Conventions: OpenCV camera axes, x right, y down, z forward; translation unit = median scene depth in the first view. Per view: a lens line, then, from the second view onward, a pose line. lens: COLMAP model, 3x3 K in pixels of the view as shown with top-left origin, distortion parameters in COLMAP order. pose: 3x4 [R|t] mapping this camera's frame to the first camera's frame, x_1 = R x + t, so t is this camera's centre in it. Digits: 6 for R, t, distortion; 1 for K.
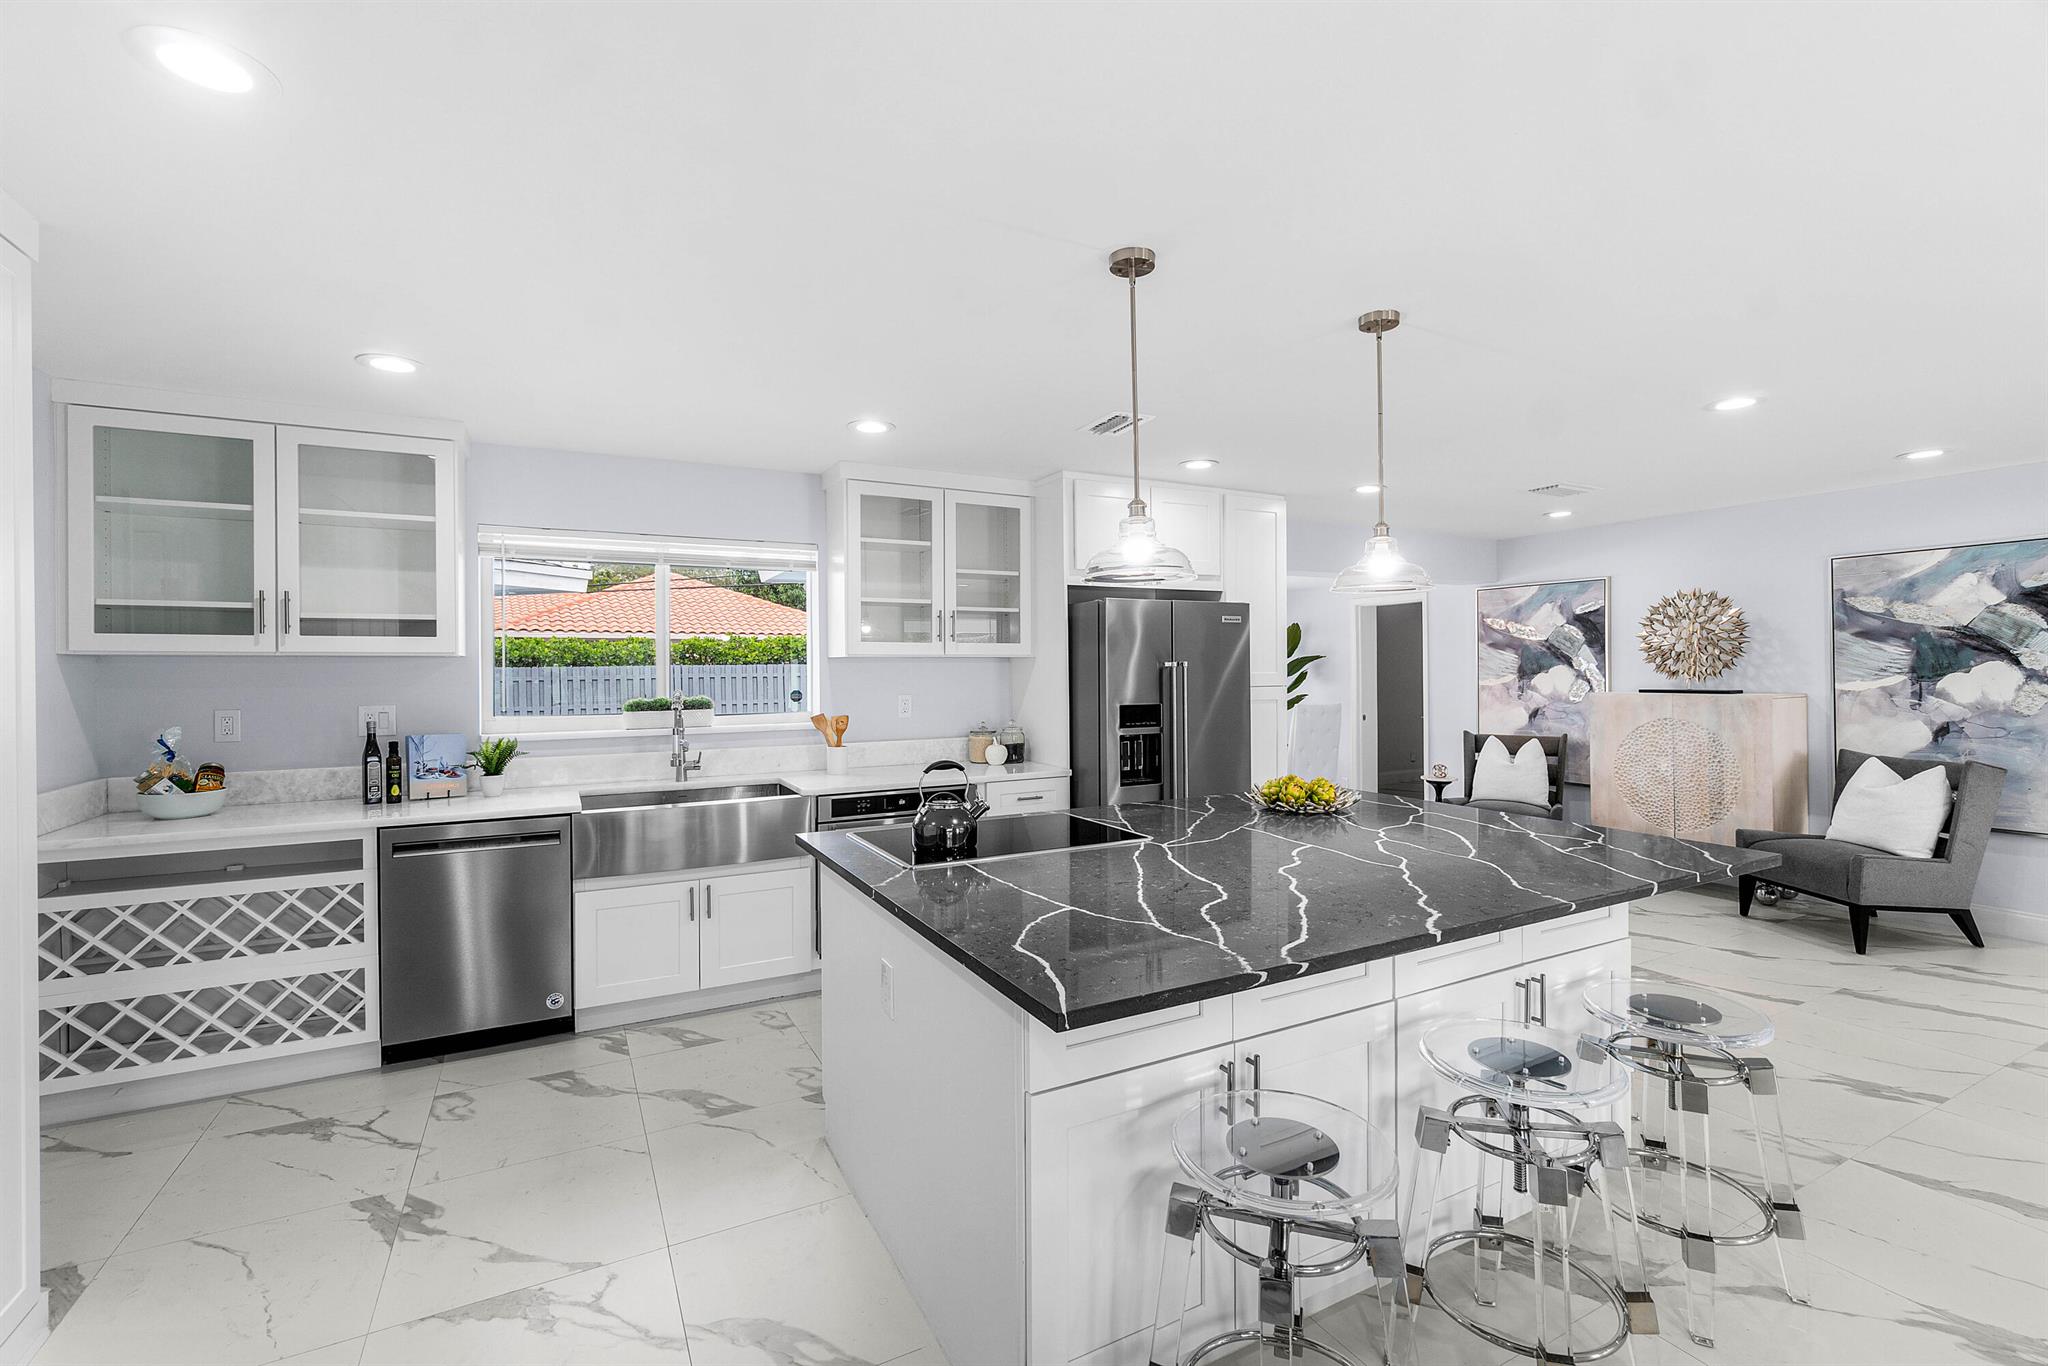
lens RADIAL K [[899.6, 0, 1022.2], [0, 899.6, 687.6], [0, 0, 1]] dist [-0.004023, -0.000002]
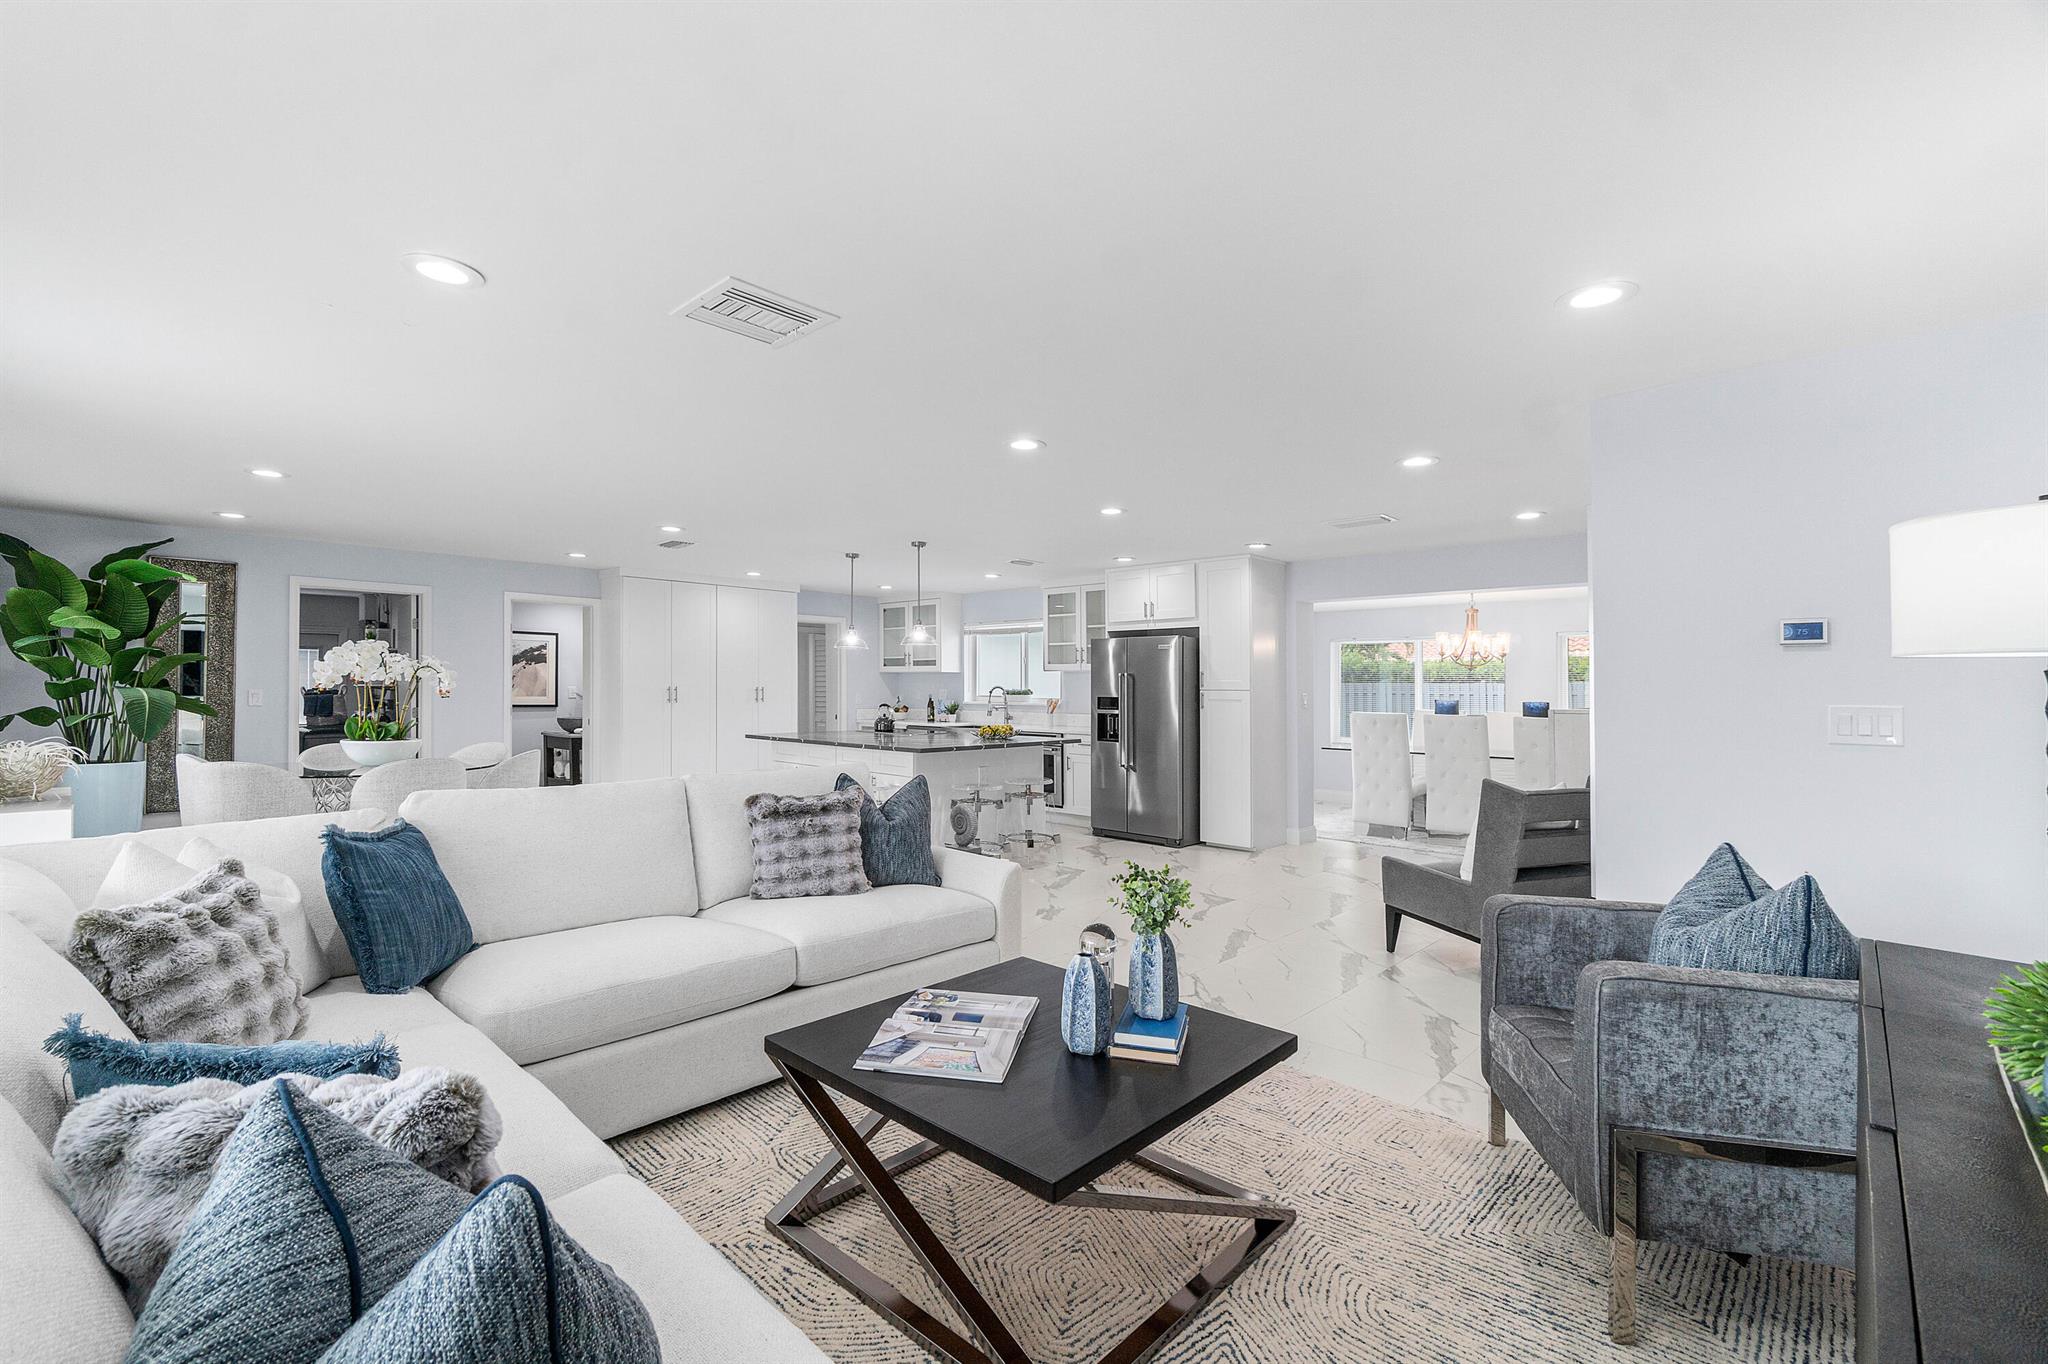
lens RADIAL K [[899.6, 0, 1022.2], [0, 899.6, 686.6], [0, 0, 1]] dist [-0.004023, -0.000002]
pose [[0.312662, 0.010577, -0.949806, 2.150703], [-0.027864, 0.999610, 0.001960, -0.001347], [0.949456, 0.025852, 0.312835, 0.332596]]
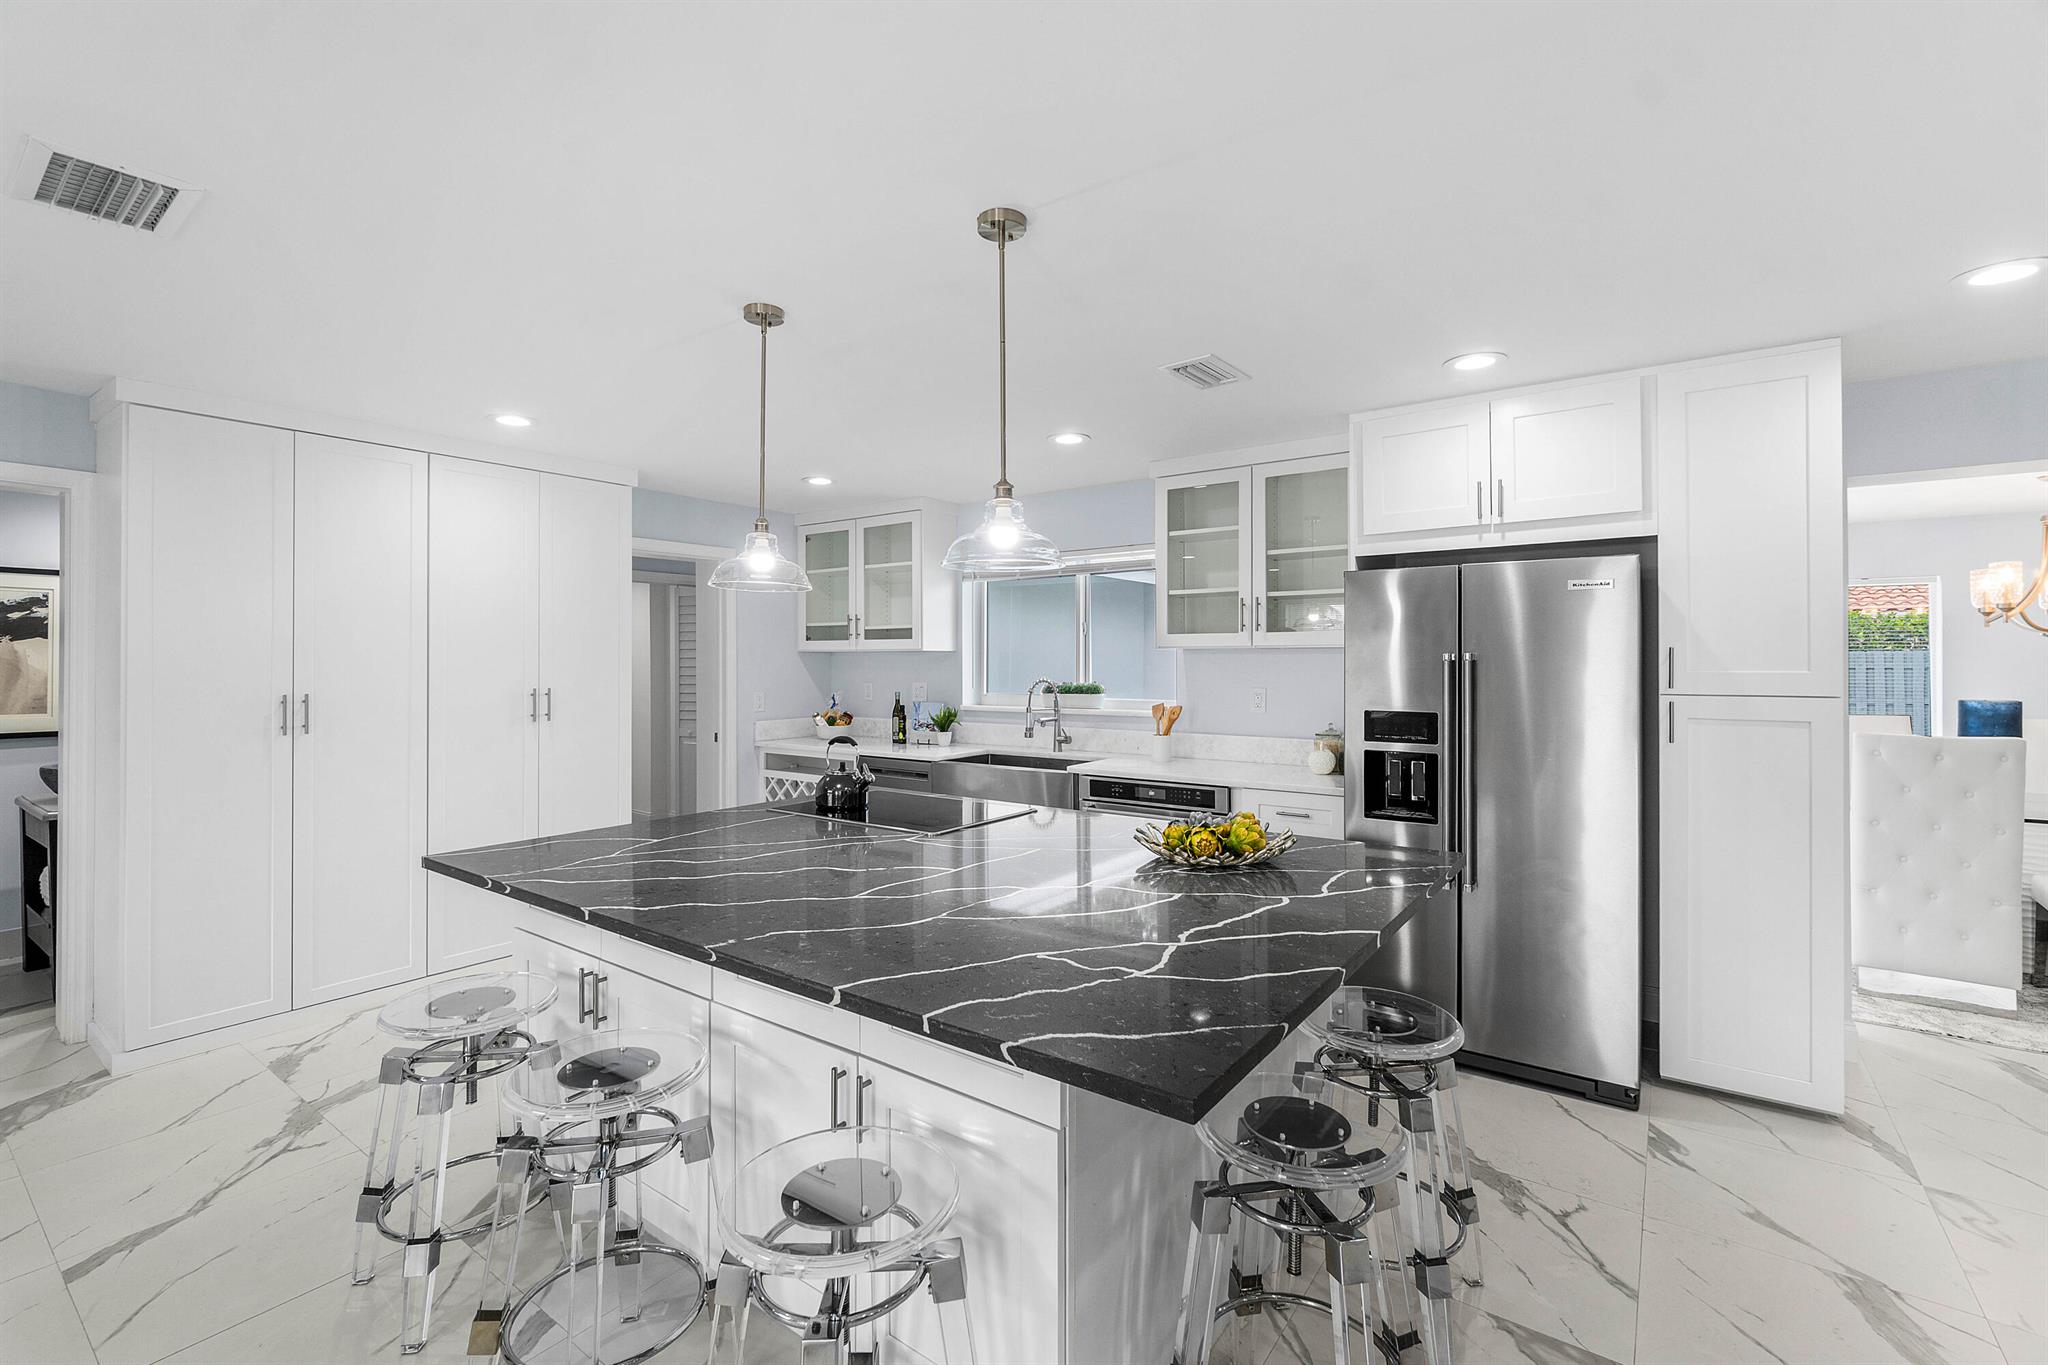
lens RADIAL K [[912.4, 0, 1024.0], [0, 912.4, 682.5], [0, 0, 1]] dist [-0.025340, -0.000009]
pose [[0.423340, 0.026824, -0.905573, 0.818975], [-0.019619, 0.999599, 0.020438, -0.016458], [0.905758, 0.009115, 0.423697, 0.490039]]
